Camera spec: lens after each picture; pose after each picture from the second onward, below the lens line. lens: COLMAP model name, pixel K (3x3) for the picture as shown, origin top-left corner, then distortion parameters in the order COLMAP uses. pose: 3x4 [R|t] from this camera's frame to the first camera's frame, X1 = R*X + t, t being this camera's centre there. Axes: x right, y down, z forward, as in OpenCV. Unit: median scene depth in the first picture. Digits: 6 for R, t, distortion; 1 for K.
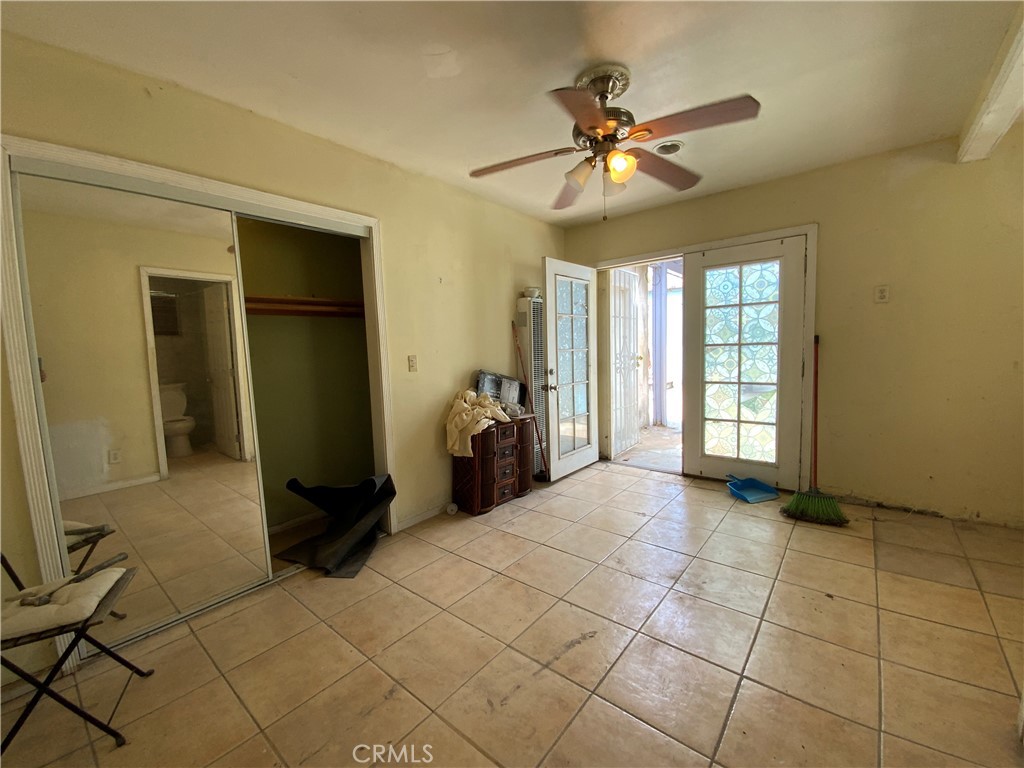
lens RADIAL K [[417.5, 0, 513.6], [0, 417.5, 384.3], [0, 0, 1]] dist [0.042215, -0.026731]
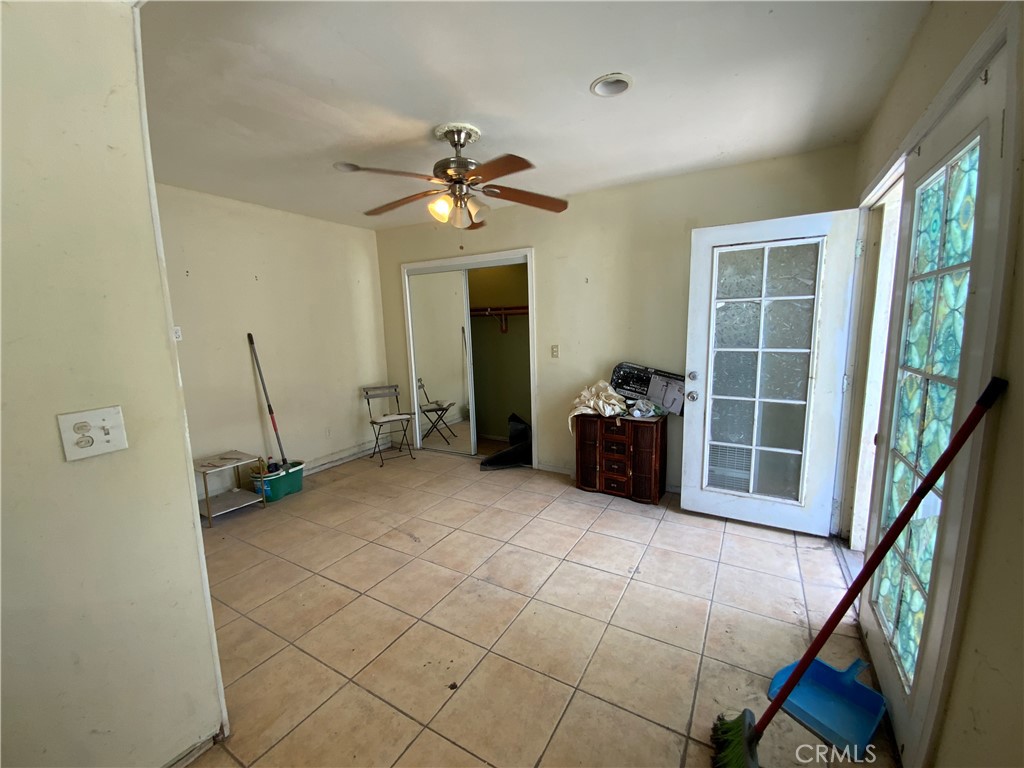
lens RADIAL K [[417.5, 0, 513.6], [0, 417.5, 384.3], [0, 0, 1]] dist [0.042215, -0.026731]
pose [[0.156985, 0.166022, -0.973546, 1.028784], [-0.070783, 0.985125, 0.156583, -0.144341], [0.985061, 0.044329, 0.166401, 0.672251]]
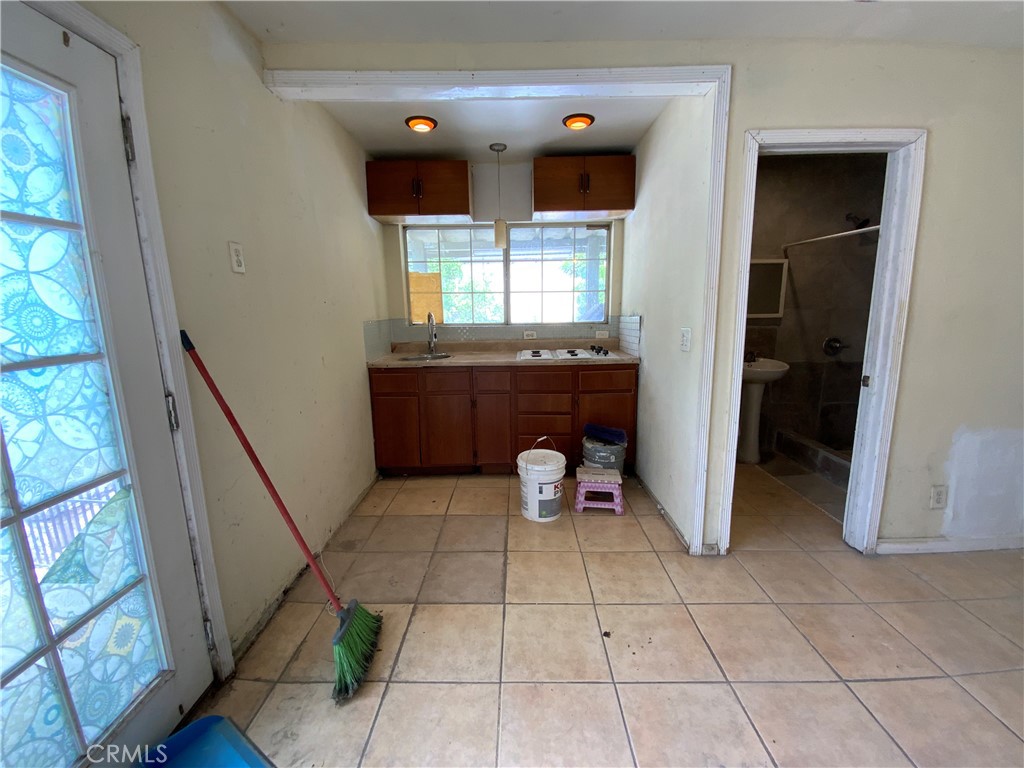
lens RADIAL K [[418.7, 0, 512.0], [0, 418.7, 384.0], [0, 0, 1]] dist [0.016227, -0.017811]
pose [[-0.621715, -0.096515, 0.777274, 0.185784], [0.105227, 0.973090, 0.204997, -0.123950], [-0.776143, 0.209240, -0.594829, 1.085582]]
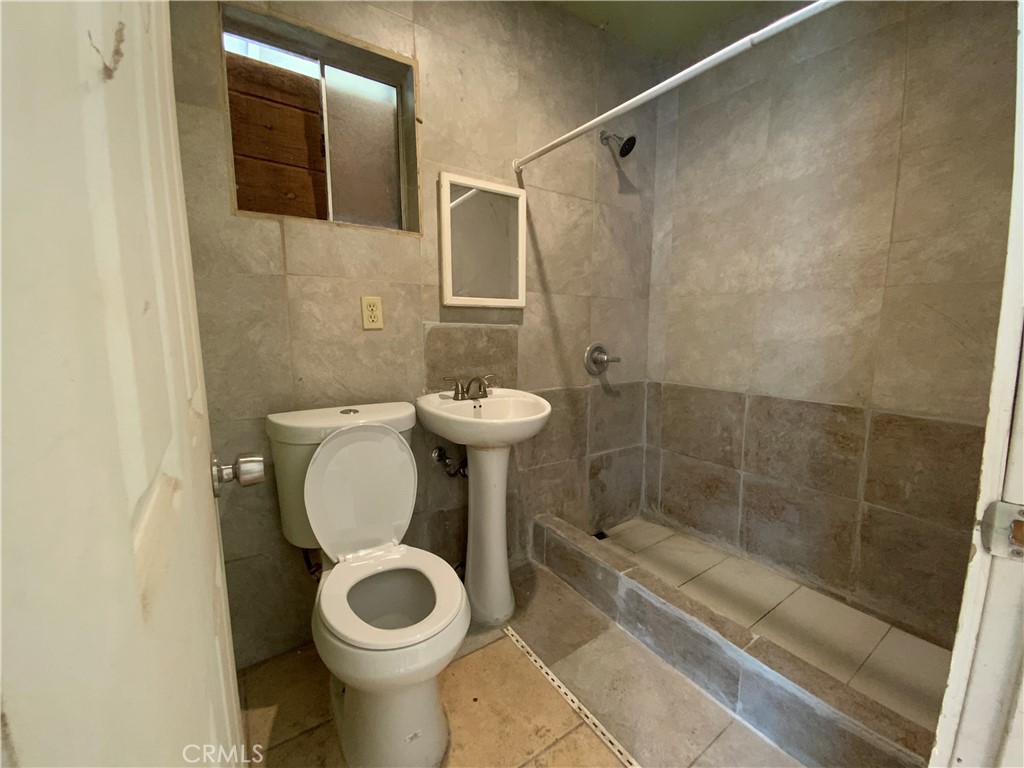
lens RADIAL K [[417.5, 0, 513.6], [0, 417.5, 384.3], [0, 0, 1]] dist [0.042215, -0.026731]
pose [[-0.956651, -0.006211, 0.291171, 0.493033], [0.058358, 0.975407, 0.212544, -0.002842], [-0.285330, 0.220323, -0.932762, 0.334821]]
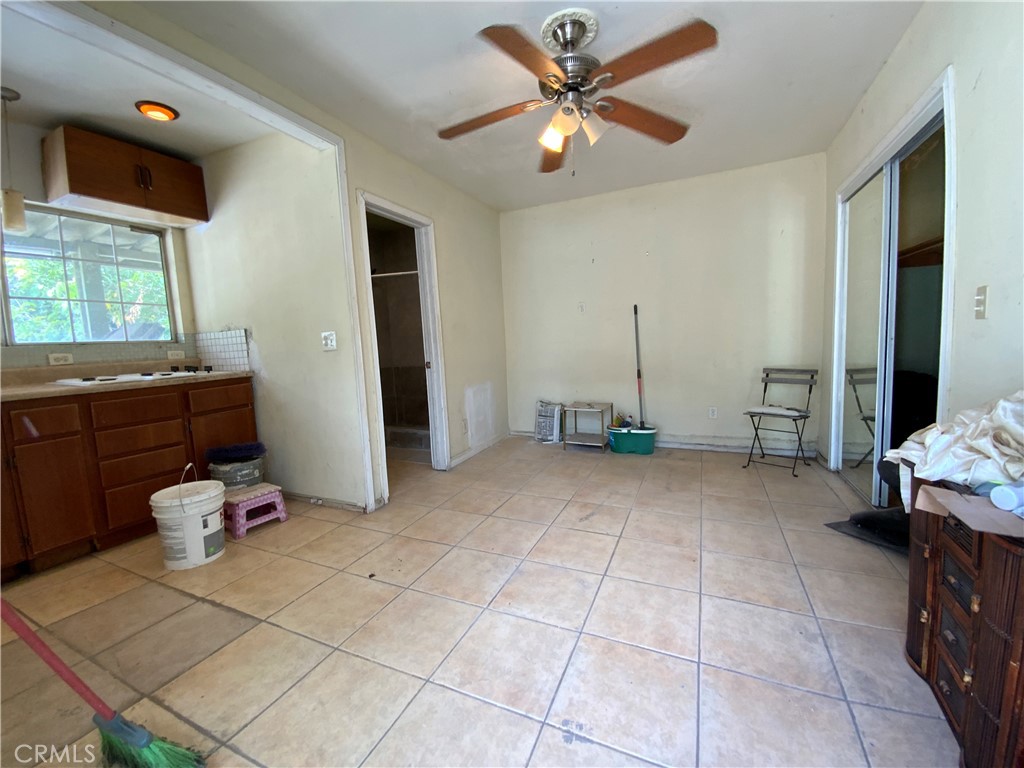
lens RADIAL K [[417.5, 0, 513.6], [0, 417.5, 384.3], [0, 0, 1]] dist [0.042215, -0.026731]
pose [[-0.962403, 0.100278, -0.252439, 0.446509], [0.049352, 0.978445, 0.200526, -0.085512], [0.267106, 0.180528, -0.946607, 1.371707]]
